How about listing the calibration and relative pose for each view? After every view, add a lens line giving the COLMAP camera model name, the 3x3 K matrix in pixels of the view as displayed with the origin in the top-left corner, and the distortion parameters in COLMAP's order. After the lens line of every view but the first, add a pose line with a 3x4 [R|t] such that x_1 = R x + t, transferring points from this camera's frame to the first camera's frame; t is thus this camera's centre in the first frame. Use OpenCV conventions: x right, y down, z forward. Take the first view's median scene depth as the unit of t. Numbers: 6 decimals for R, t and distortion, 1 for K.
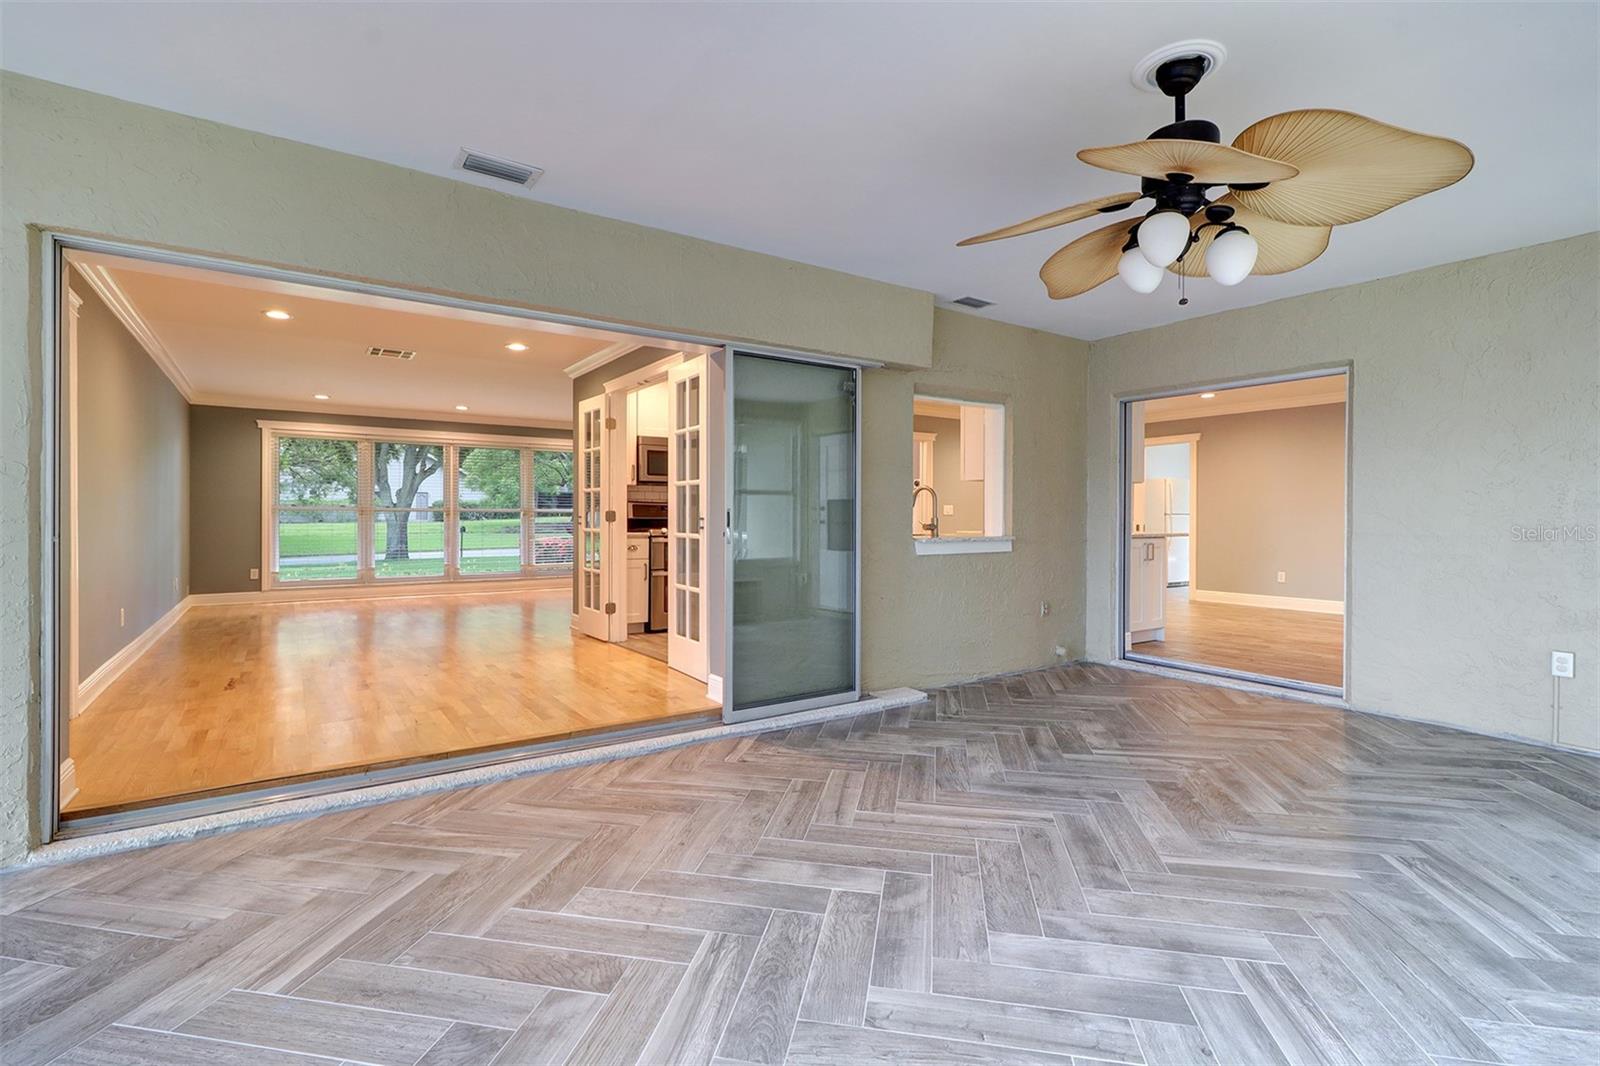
lens RADIAL K [[742.0, 0, 814.0], [0, 742.0, 520.4], [0, 0, 1]] dist [0.002121, -0.001905]
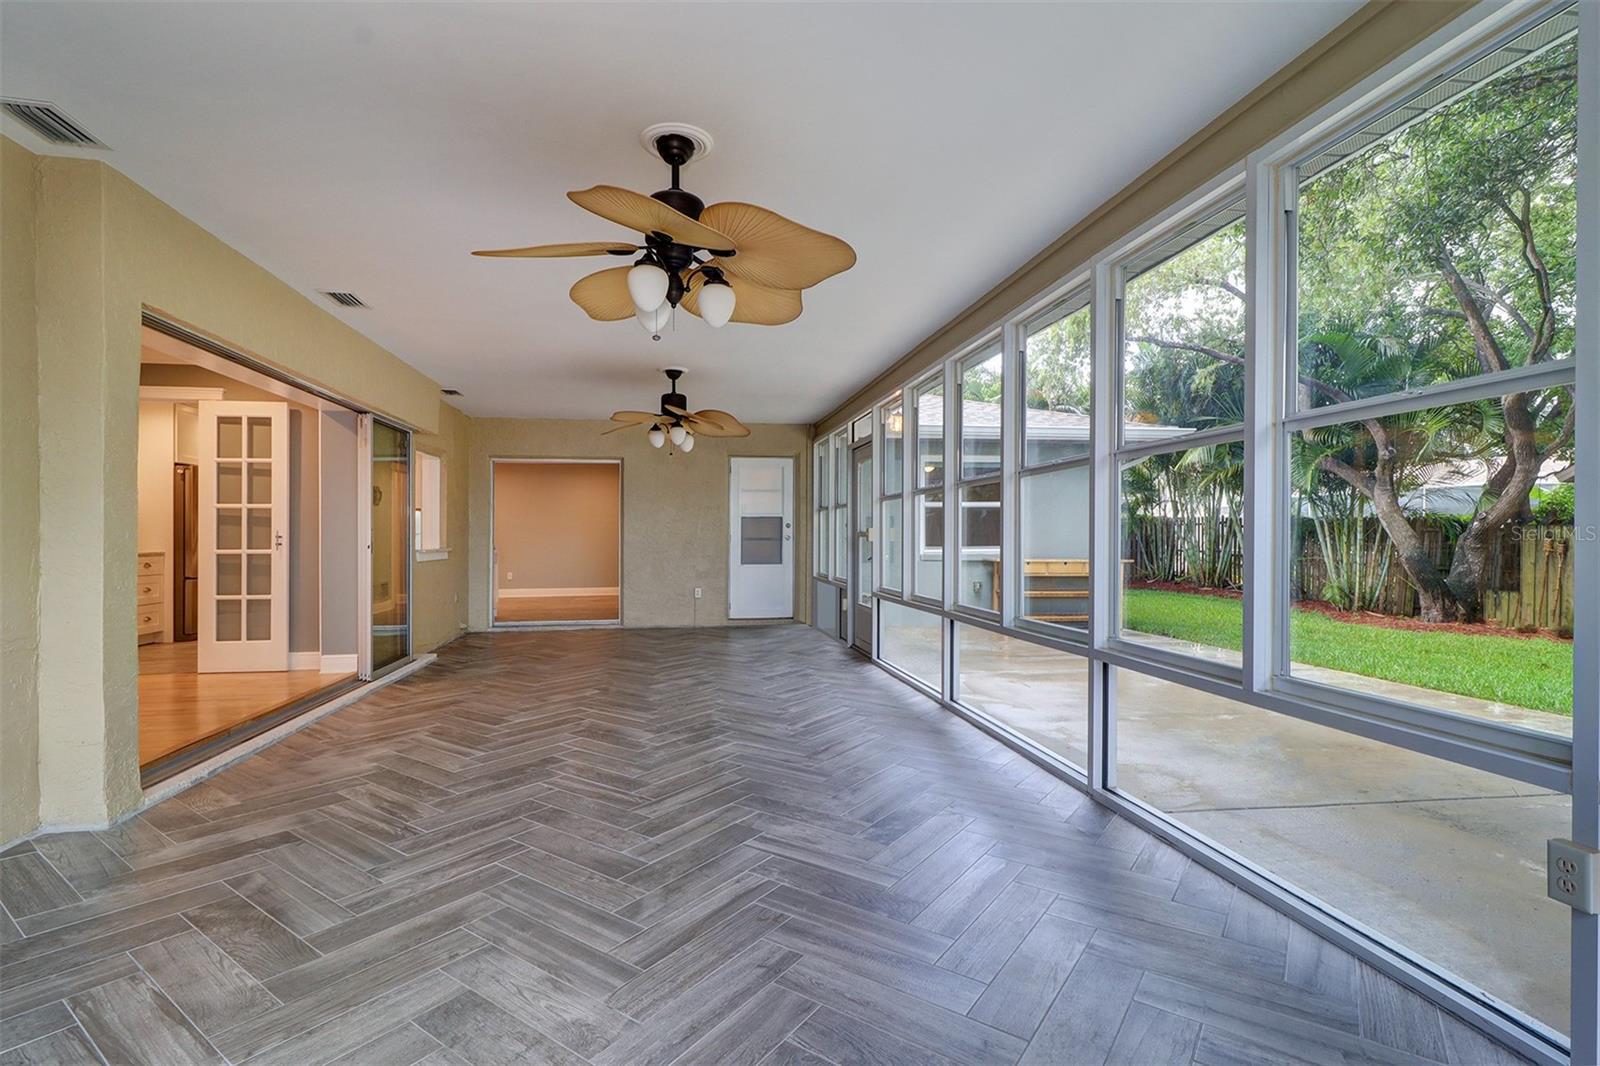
lens RADIAL K [[742.0, 0, 804.6], [0, 742.0, 534.1], [0, 0, 1]] dist [0.002121, -0.001905]
pose [[0.410969, -0.000948, 0.911649, -1.225380], [0.011429, 0.999926, -0.004112, 0.010457], [-0.911578, 0.012109, 0.410949, -0.390060]]
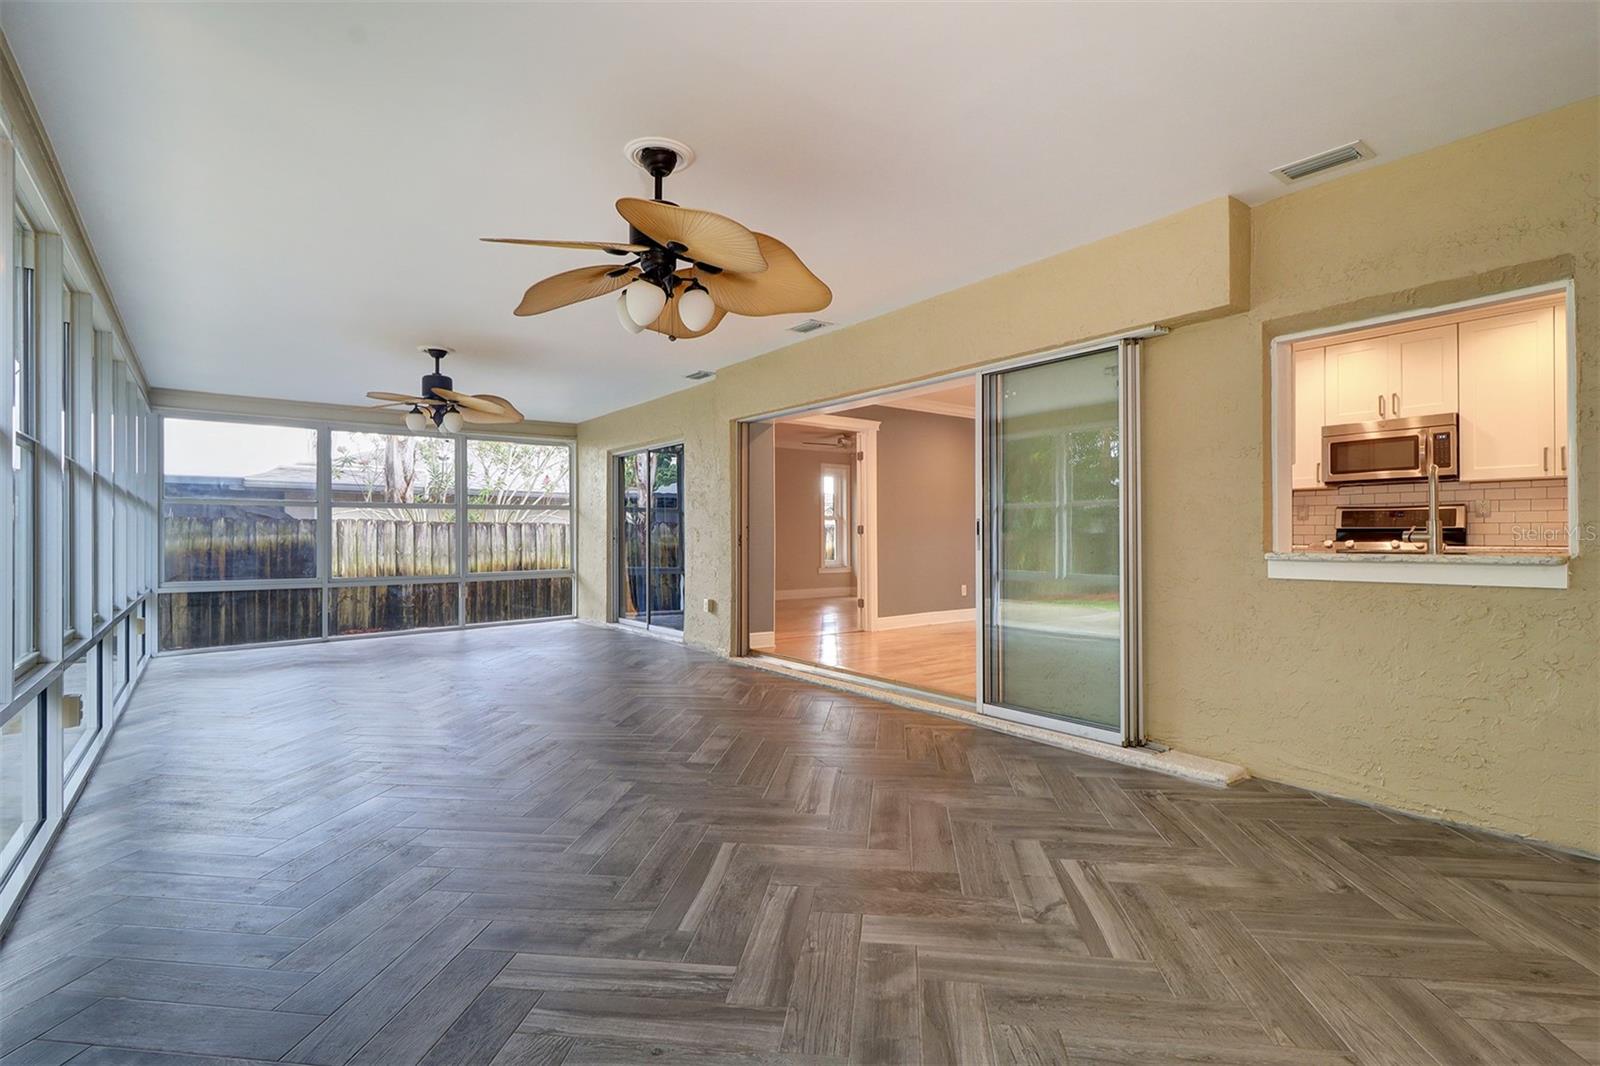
lens RADIAL K [[742.0, 0, 776.0], [0, 742.0, 544.8], [0, 0, 1]] dist [0.002121, -0.001905]
pose [[0.040141, 0.011941, -0.999123, 1.135075], [-0.000297, 0.999929, 0.011939, 0.012210], [0.999194, -0.000183, 0.040142, 0.760758]]
